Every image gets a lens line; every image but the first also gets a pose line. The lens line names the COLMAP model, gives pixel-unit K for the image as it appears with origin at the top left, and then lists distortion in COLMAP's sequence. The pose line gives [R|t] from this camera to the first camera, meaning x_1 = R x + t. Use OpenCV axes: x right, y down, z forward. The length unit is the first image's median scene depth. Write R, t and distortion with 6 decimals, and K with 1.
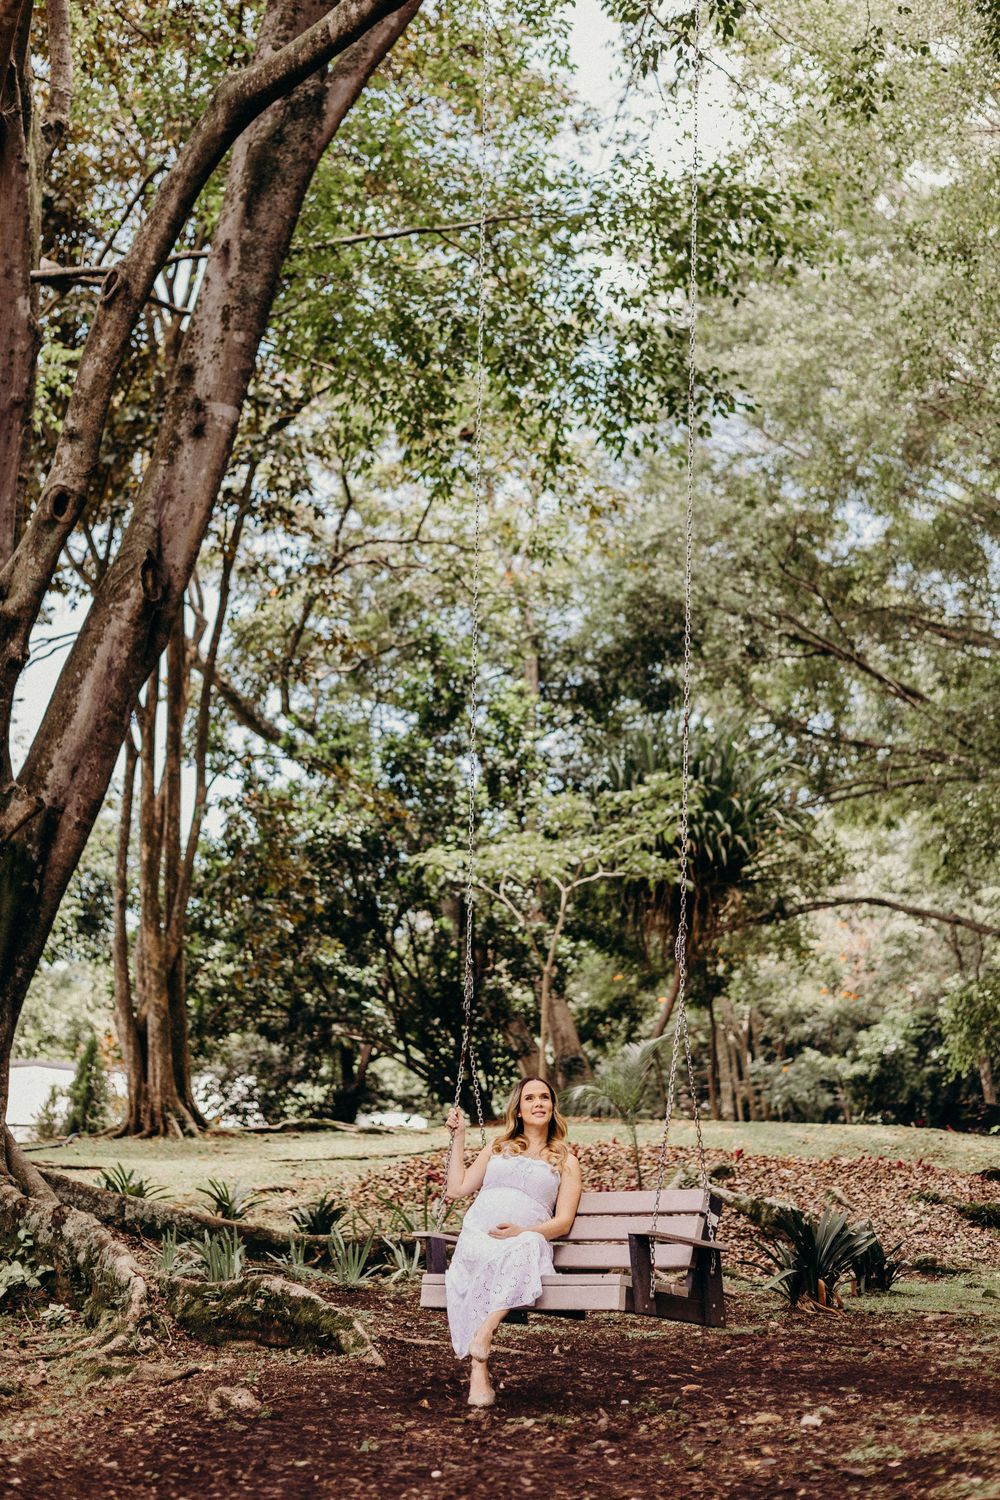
lens RADIAL K [[2249.7, 0, 497.3], [0, 2249.7, 744.5], [0, 0, 1]] dist [0.036524, -0.074550]
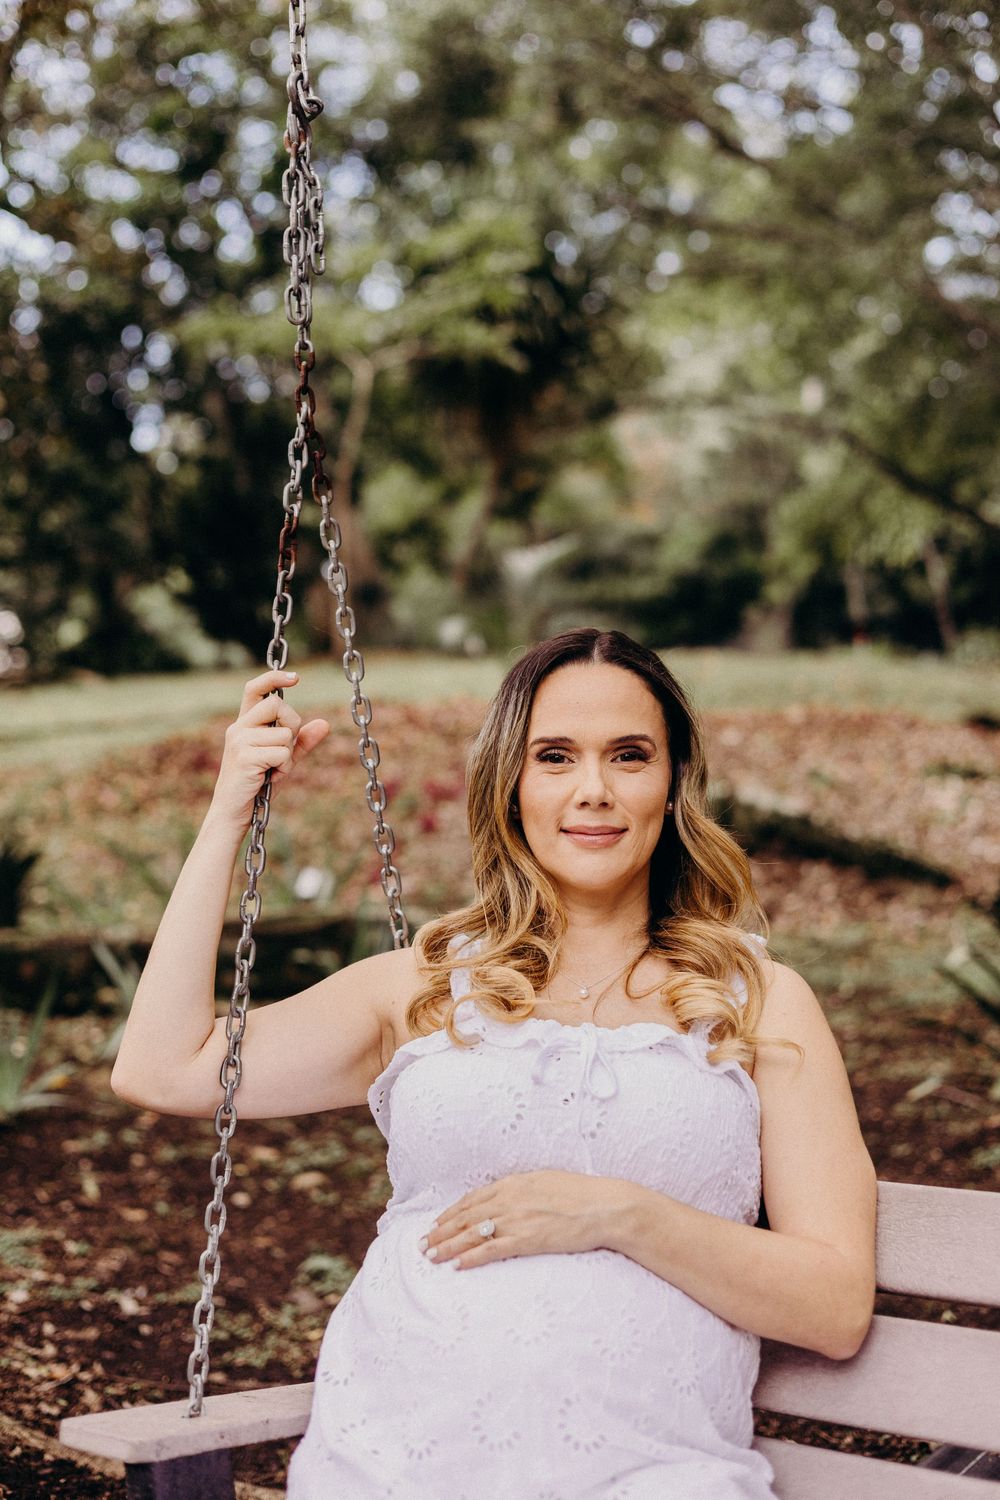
lens RADIAL K [[2249.7, 0, 497.3], [0, 2249.7, 744.5], [0, 0, 1]] dist [0.036524, -0.074550]
pose [[0.994814, -0.037383, 0.094588, -0.003031], [0.016788, 0.977599, 0.209808, 0.021818], [-0.100313, -0.207132, 0.973157, 0.159877]]
